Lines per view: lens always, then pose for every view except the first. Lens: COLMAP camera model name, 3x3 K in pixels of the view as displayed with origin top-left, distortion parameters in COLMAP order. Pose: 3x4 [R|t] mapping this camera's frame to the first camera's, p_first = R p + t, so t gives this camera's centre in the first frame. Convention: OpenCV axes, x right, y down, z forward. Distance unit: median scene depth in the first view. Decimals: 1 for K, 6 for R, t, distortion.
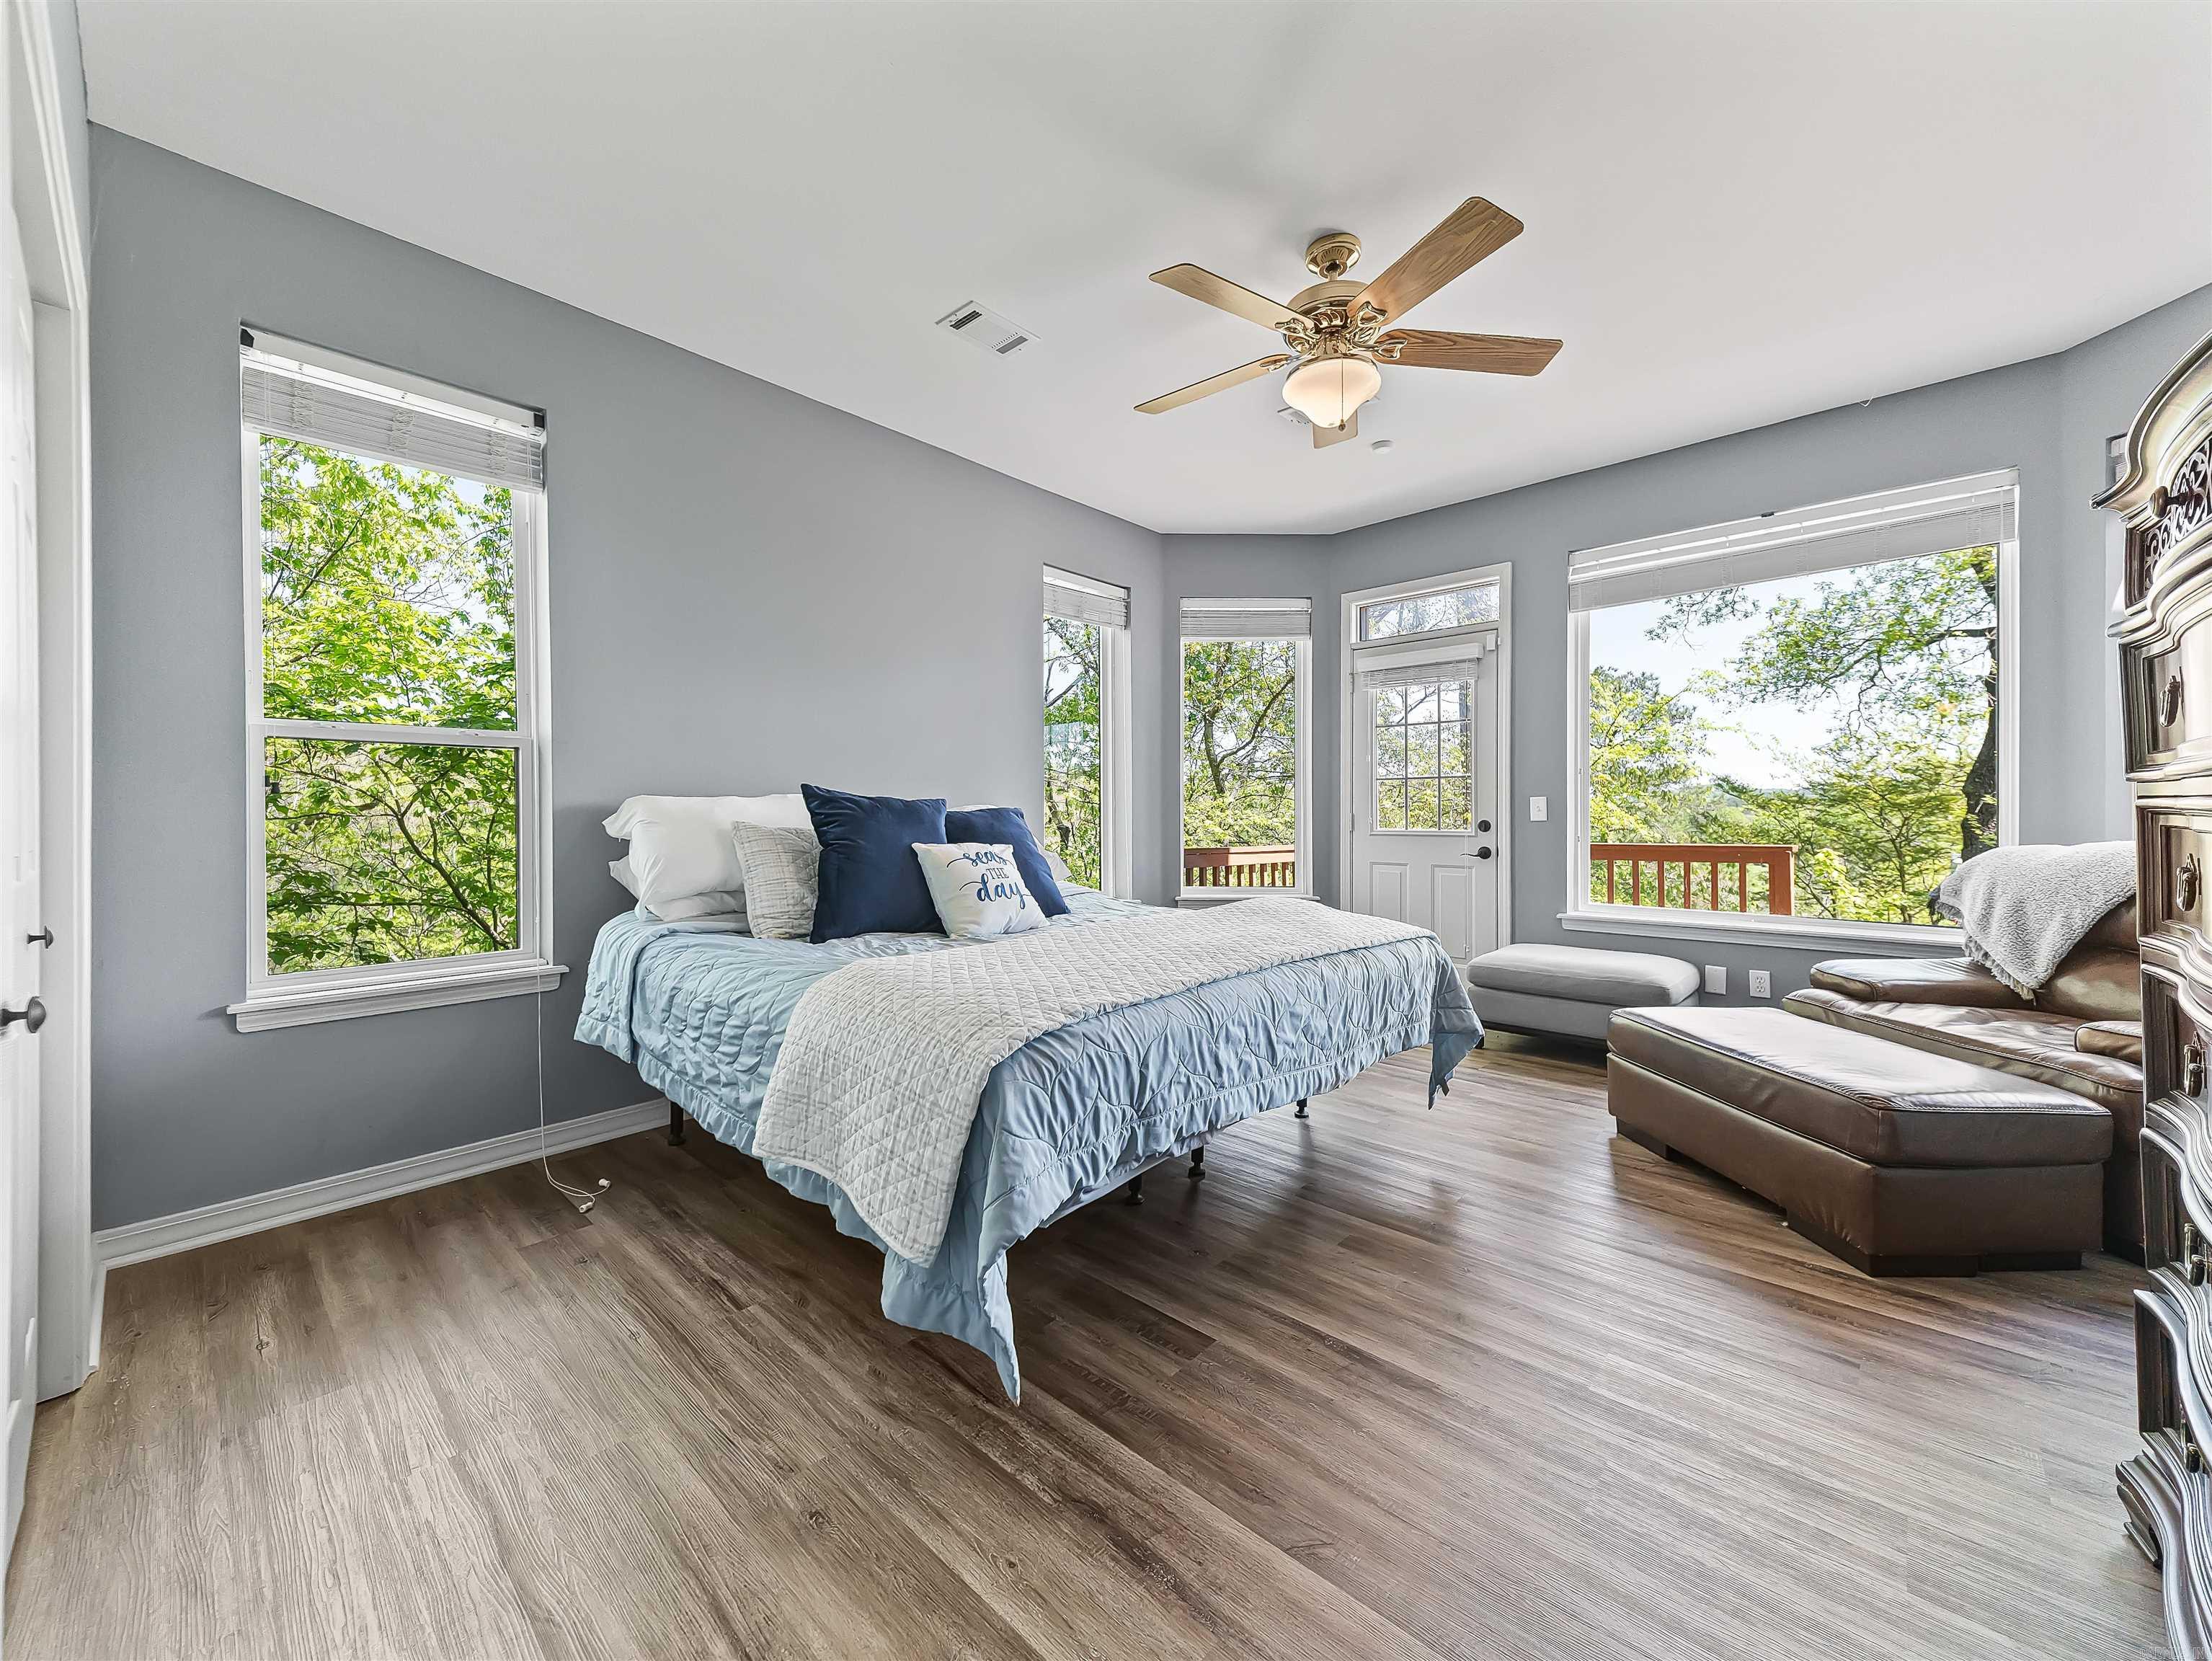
lens RADIAL K [[856.9, 0, 1105.4], [0, 856.9, 800.6], [0, 0, 1]] dist [0.036098, -0.015863]
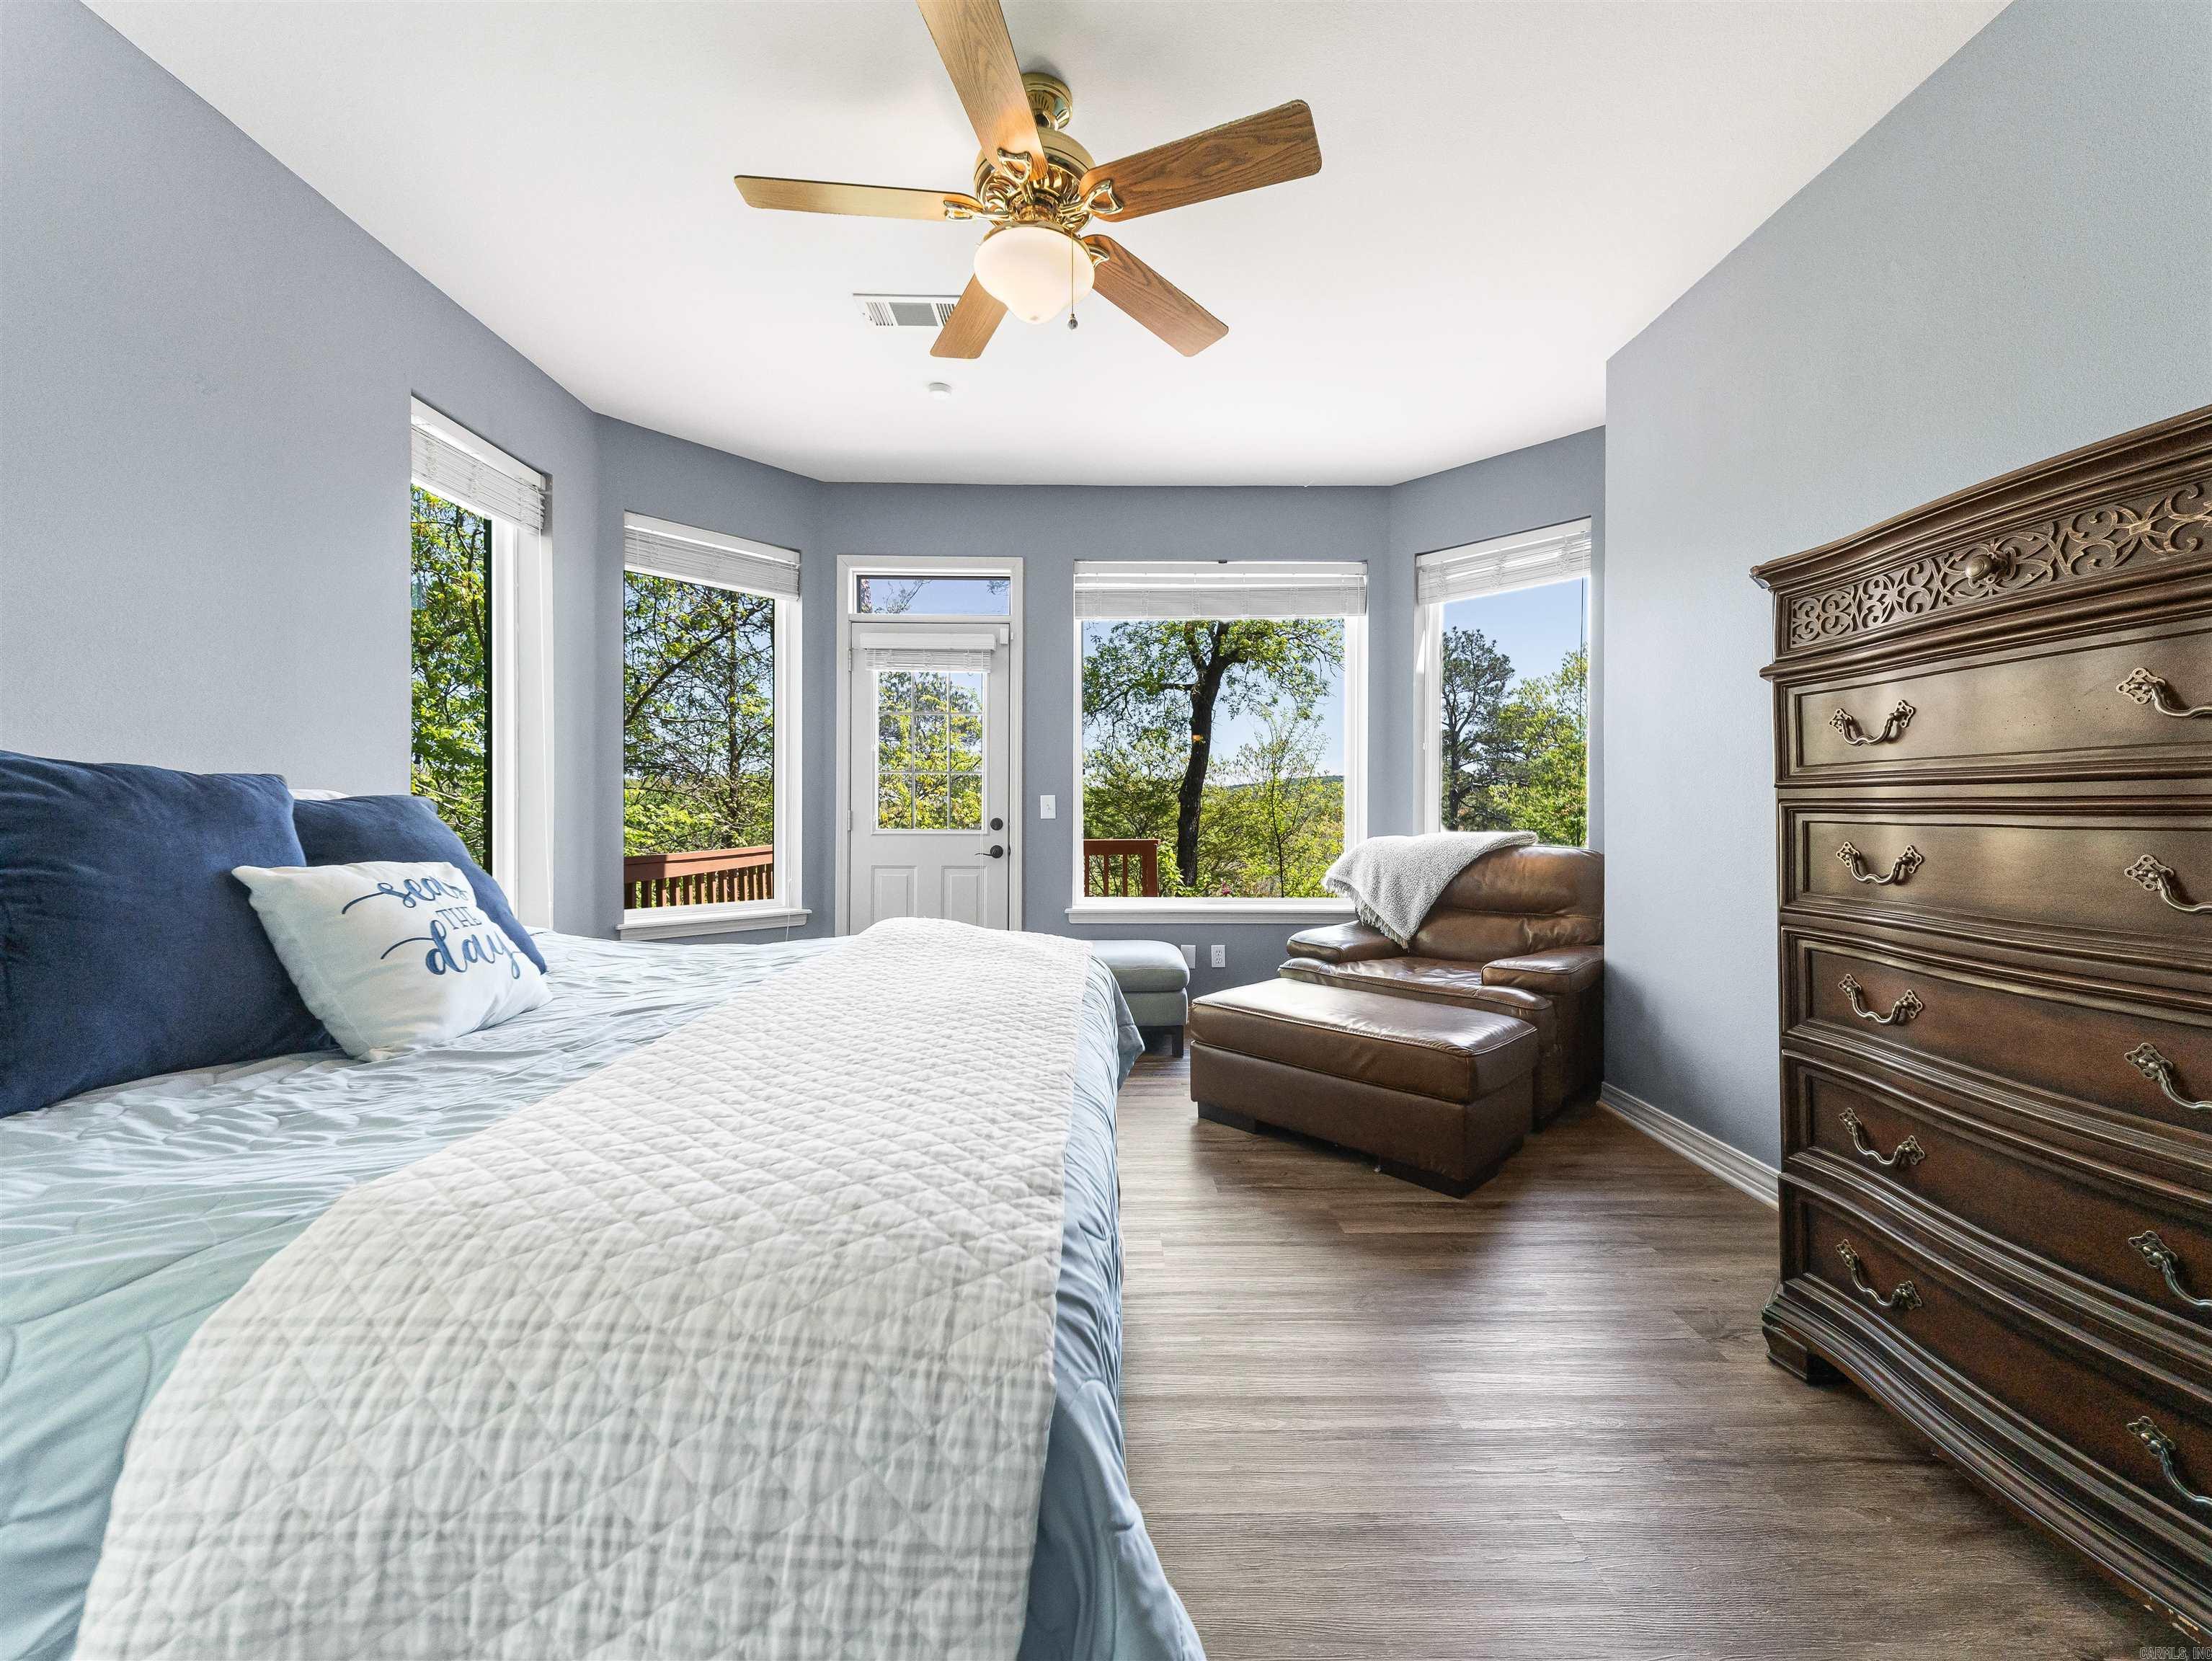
lens RADIAL K [[856.9, 0, 1105.4], [0, 856.9, 800.6], [0, 0, 1]] dist [0.036098, -0.015863]
pose [[0.724497, 0.014098, 0.689134, -0.206978], [-0.014470, 0.999882, -0.005243, 0.009557], [-0.689126, -0.006173, 0.724615, 0.333291]]
